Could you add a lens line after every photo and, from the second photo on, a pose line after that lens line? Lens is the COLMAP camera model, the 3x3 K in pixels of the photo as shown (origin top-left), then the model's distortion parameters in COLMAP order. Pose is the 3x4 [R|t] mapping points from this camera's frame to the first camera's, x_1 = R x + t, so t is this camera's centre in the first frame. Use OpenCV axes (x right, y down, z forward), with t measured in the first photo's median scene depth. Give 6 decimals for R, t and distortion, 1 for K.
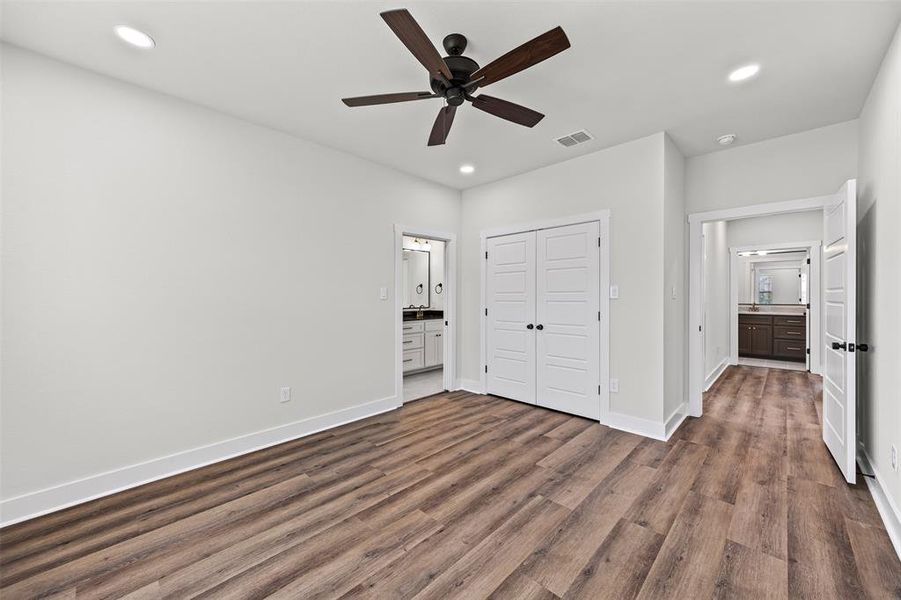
lens RADIAL K [[327.7, 0, 448.4], [0, 327.7, 298.9], [0, 0, 1]] dist [-0.002368, 0.000017]
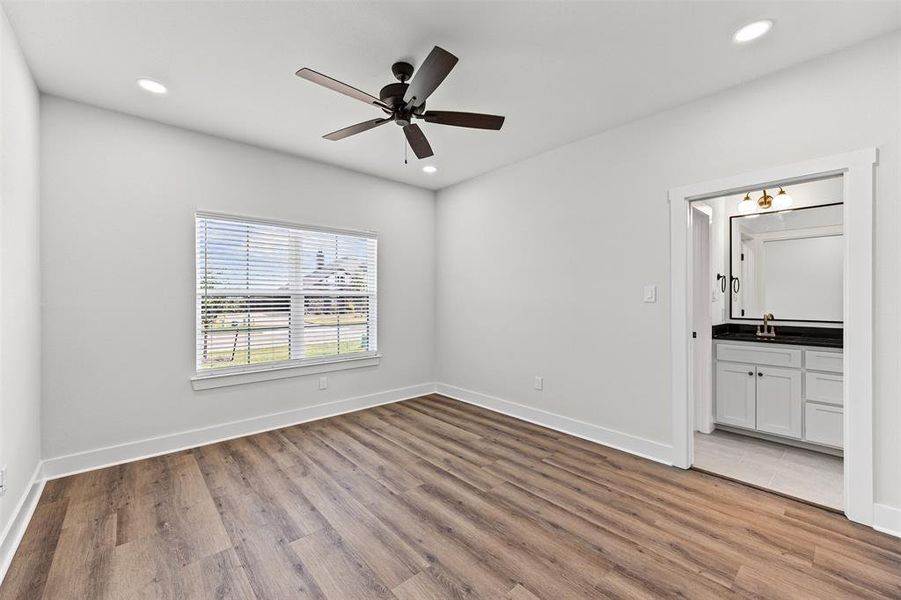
lens RADIAL K [[357.3, 0, 453.4], [0, 357.3, 304.9], [0, 0, 1]] dist [0.001526, -0.000821]
pose [[-0.027391, 0.031081, -0.999141, 0.879634], [-0.013269, 0.999417, 0.031453, -0.016014], [0.999537, 0.014119, -0.026963, 0.876275]]
